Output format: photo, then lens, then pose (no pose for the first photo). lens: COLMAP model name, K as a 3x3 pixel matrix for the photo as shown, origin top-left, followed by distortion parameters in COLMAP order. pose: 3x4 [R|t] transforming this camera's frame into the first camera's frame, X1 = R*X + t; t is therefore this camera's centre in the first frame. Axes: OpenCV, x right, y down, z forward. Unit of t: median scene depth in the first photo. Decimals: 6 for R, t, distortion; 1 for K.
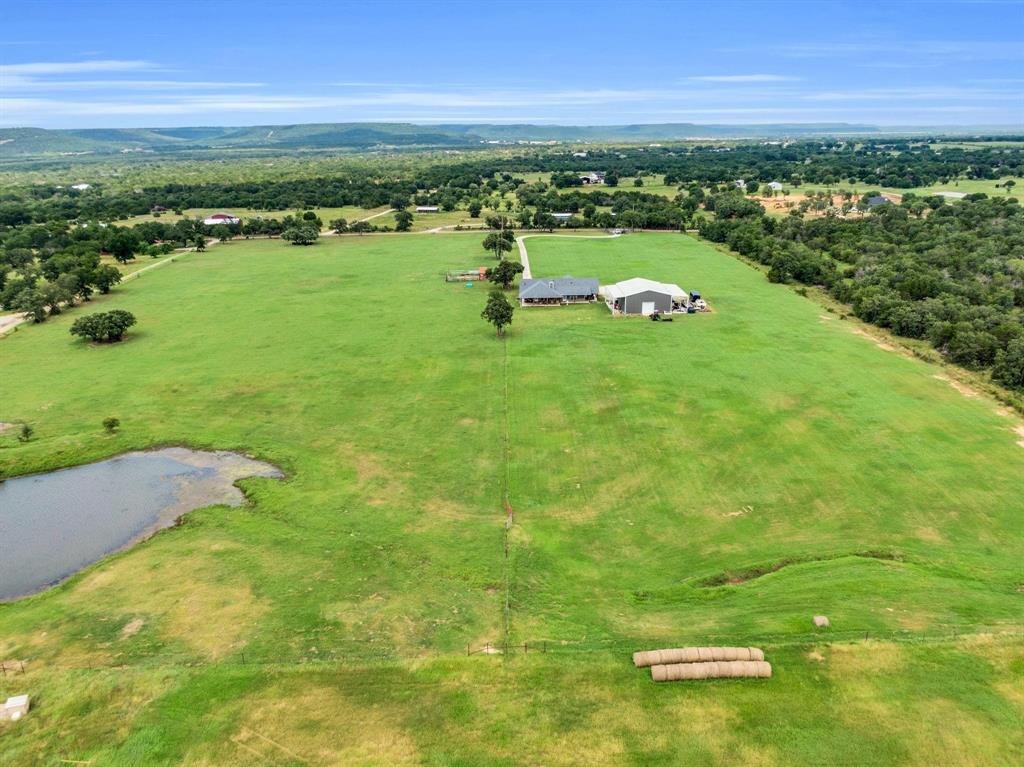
lens RADIAL K [[739.0, 0, 512.0], [0, 739.0, 383.5], [0, 0, 1]] dist [0.039873, -0.063526]
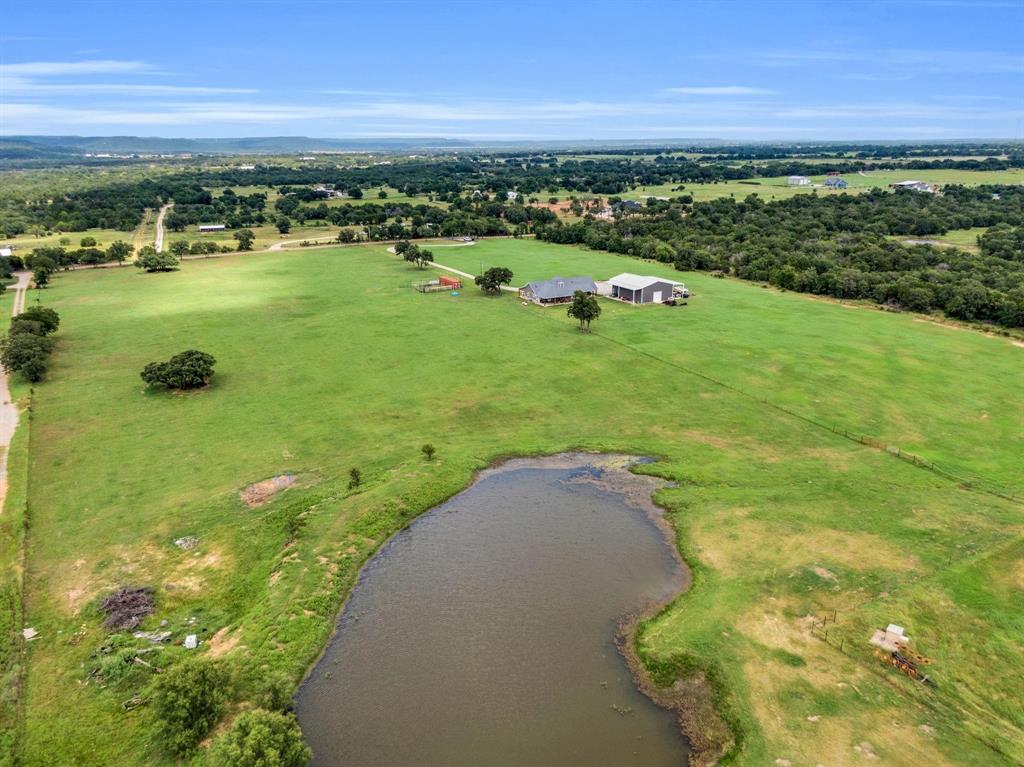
lens RADIAL K [[728.1, 0, 516.4], [0, 728.1, 388.2], [0, 0, 1]] dist [0.072753, -0.140241]
pose [[0.884595, -0.142550, 0.444039, -0.505922], [0.145556, 0.988967, 0.027518, -0.020931], [-0.443063, 0.040290, 0.895585, 0.063829]]
